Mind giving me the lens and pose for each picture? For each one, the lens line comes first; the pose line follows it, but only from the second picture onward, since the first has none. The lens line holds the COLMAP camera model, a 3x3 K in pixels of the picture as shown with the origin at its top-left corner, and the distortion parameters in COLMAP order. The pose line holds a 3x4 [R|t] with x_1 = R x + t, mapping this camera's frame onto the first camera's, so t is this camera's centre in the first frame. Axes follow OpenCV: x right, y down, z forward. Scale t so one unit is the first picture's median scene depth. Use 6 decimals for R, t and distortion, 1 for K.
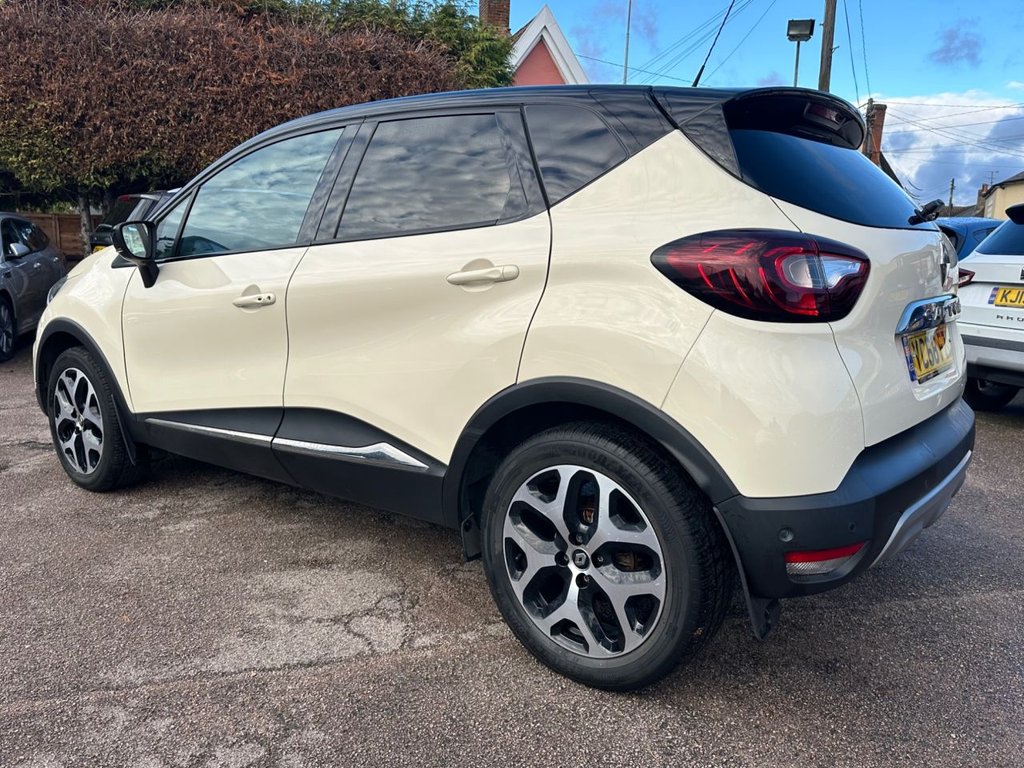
lens RADIAL K [[803.3, 0, 509.3], [0, 803.3, 374.0], [0, 0, 1]] dist [0.112832, -0.215390]
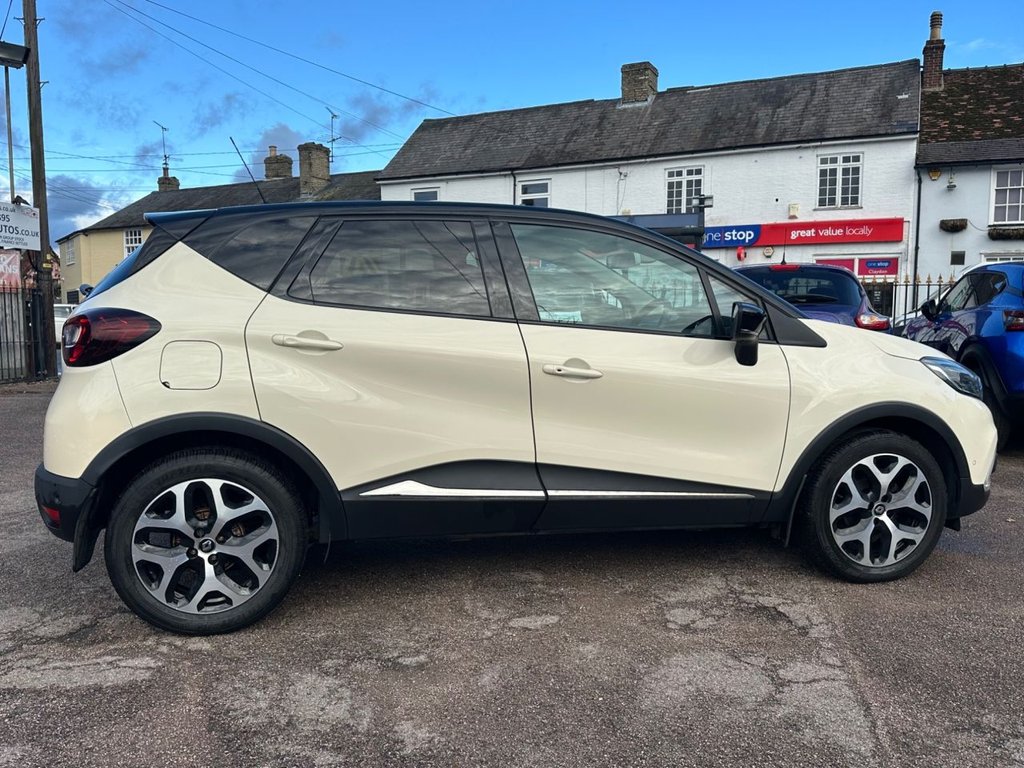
lens RADIAL K [[821.4, 0, 510.6], [0, 821.4, 390.9], [0, 0, 1]] dist [0.090335, -0.132032]
pose [[0.473268, -0.111574, 0.873824, -0.844488], [0.140547, 0.988804, 0.050134, -0.115844], [-0.869634, 0.099086, 0.483651, 0.493996]]
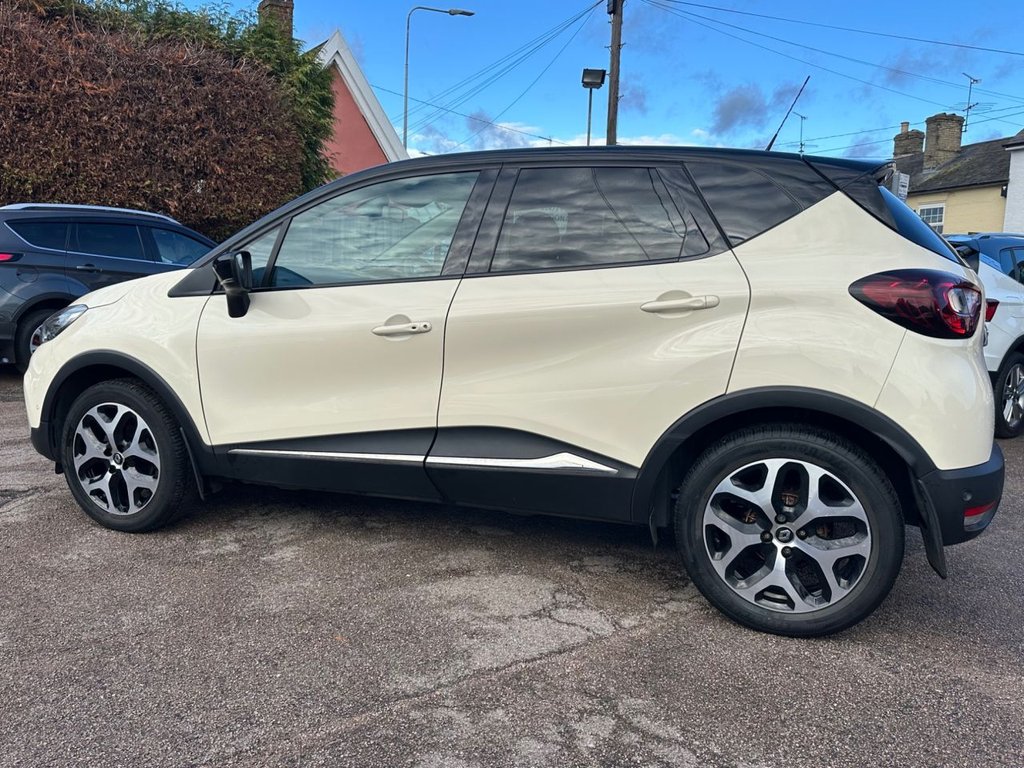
lens RADIAL K [[796.9, 0, 506.0], [0, 796.9, 380.6], [0, 0, 1]] dist [0.080027, -0.103737]
pose [[0.954559, -0.034412, 0.296029, -0.375662], [0.039600, 0.999149, -0.011544, -0.004198], [-0.295380, 0.022742, 0.955109, -0.026532]]
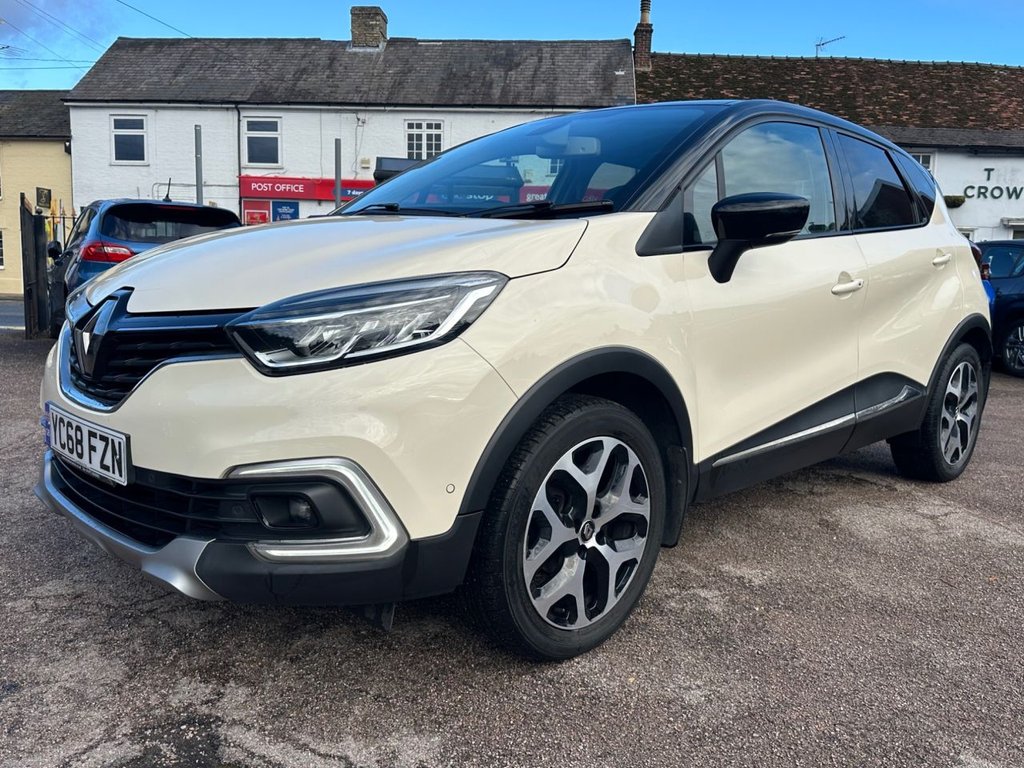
lens RADIAL K [[844.0, 0, 506.0], [0, 844.0, 384.3], [0, 0, 1]] dist [0.096106, -0.167599]
pose [[0.123787, -0.150251, 0.980868, -1.097194], [0.120793, 0.983401, 0.135394, -0.127109], [-0.984929, 0.101722, 0.139881, 0.976506]]
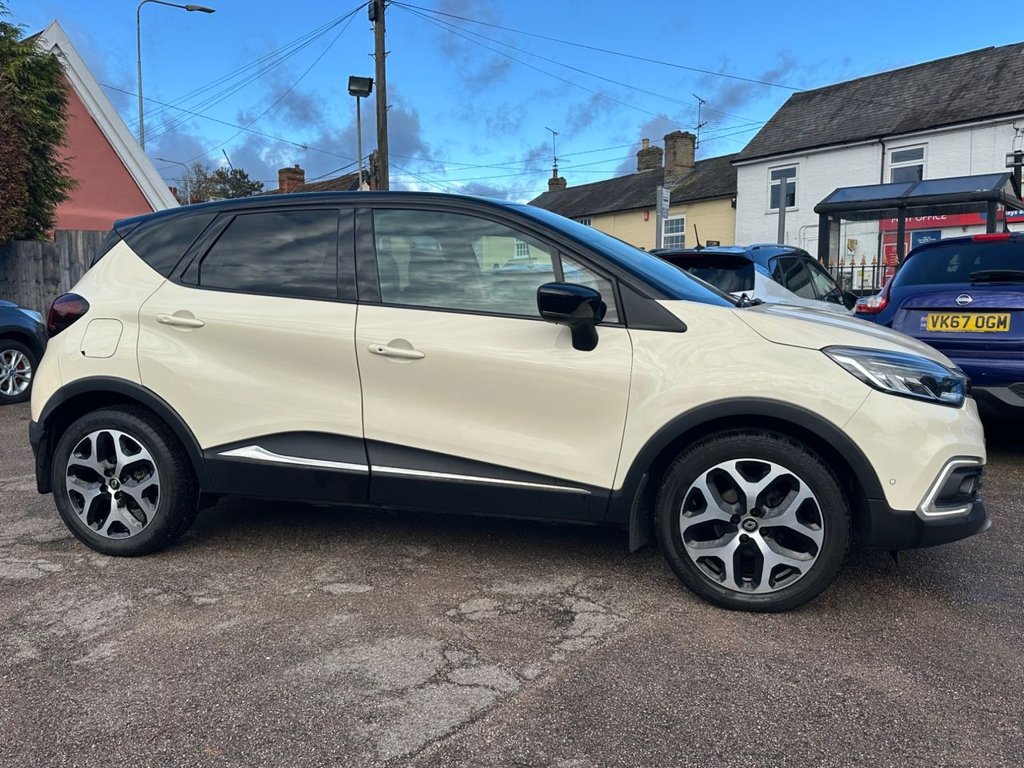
lens RADIAL K [[816.2, 0, 511.9], [0, 816.2, 384.7], [0, 0, 1]] dist [0.093445, -0.139153]
pose [[0.827745, -0.090466, 0.553764, -0.439670], [0.110571, 0.993864, -0.002915, -0.031180], [-0.550102, 0.063643, 0.832669, 0.050660]]
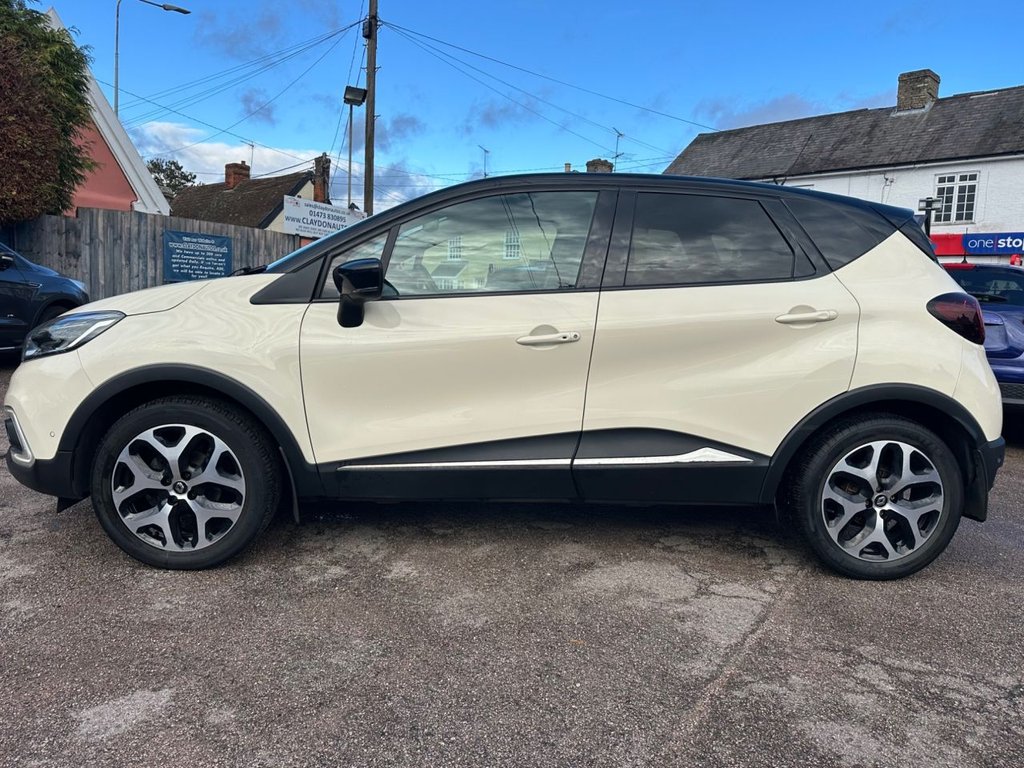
lens RADIAL K [[735.1, 0, 509.0], [0, 735.1, 380.5], [0, 0, 1]] dist [0.043695, -0.054189]
pose [[0.756193, -0.060475, 0.651548, -0.765769], [0.068015, 0.997591, 0.013656, -0.038868], [-0.650804, 0.033988, 0.758485, 0.213448]]
